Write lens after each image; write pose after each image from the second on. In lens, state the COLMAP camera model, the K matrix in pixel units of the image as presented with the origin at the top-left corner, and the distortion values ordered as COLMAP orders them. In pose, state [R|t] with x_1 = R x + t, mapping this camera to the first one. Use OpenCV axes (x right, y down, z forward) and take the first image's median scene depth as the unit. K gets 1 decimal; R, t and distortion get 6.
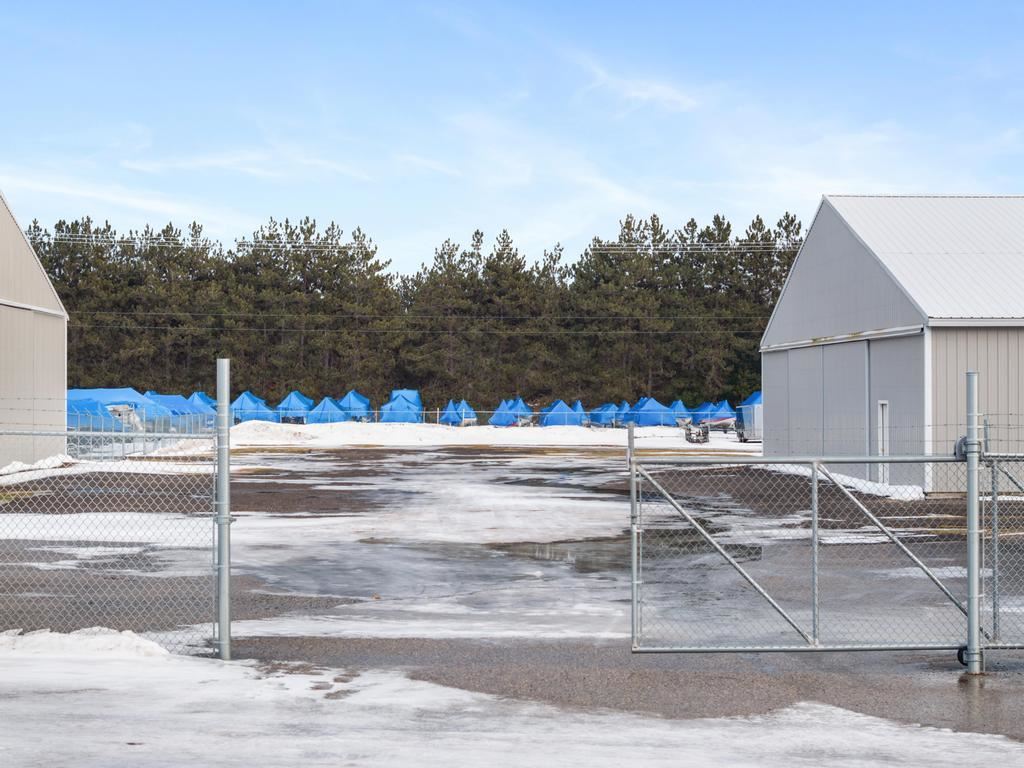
lens RADIAL K [[2131.3, 0, 512.0], [0, 2131.3, 384.0], [0, 0, 1]] dist [0.011131, 0.109926]
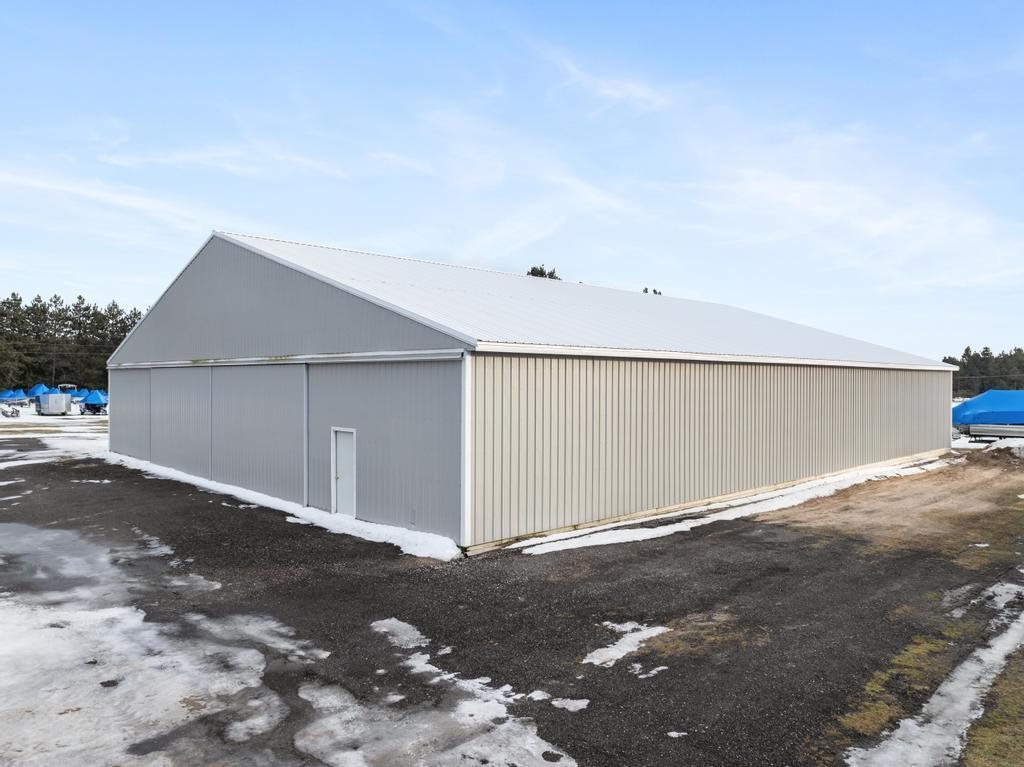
lens RADIAL K [[701.9, 0, 512.0], [0, 701.9, 383.5], [0, 0, 1]] dist [-0.025268, 0.004430]
pose [[0.738400, -0.003963, 0.674352, 0.013541], [-0.003823, 0.999942, 0.010062, -0.011487], [-0.674353, -0.010008, 0.738342, 0.530416]]
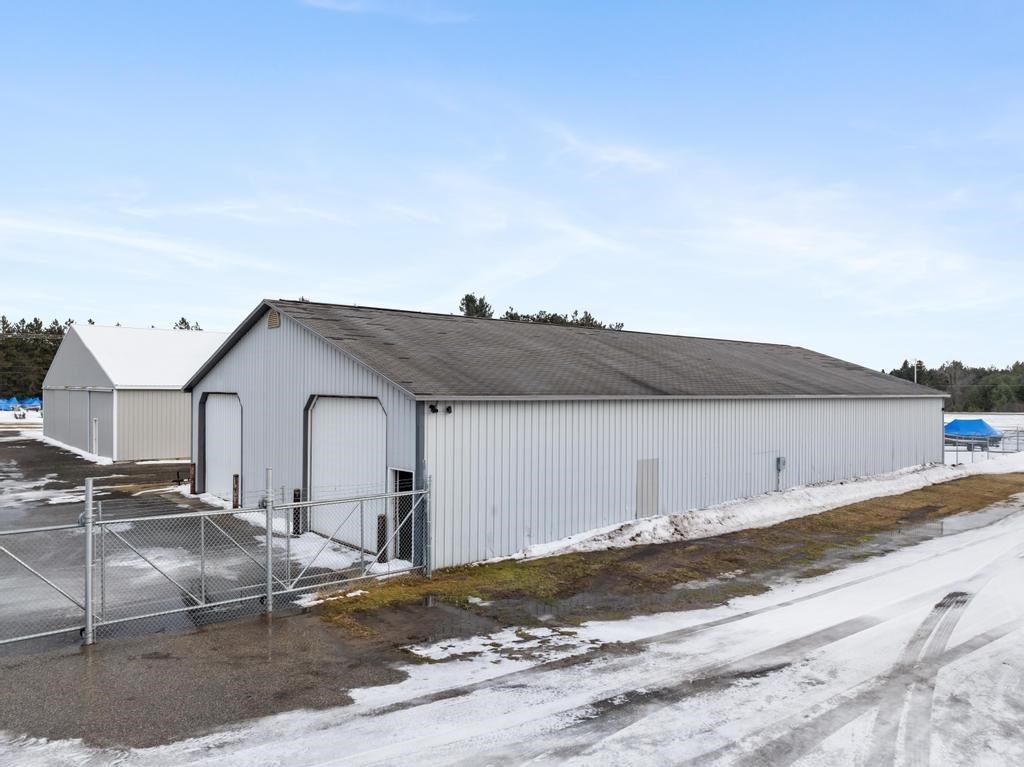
lens RADIAL K [[736.7, 0, 550.5], [0, 736.7, 382.8], [0, 0, 1]] dist [-0.053445, 0.006696]
pose [[0.758704, 0.014234, 0.651280, 0.029480], [-0.013491, 0.999890, -0.006137, -0.023856], [-0.651296, -0.004130, 0.758812, 0.070932]]
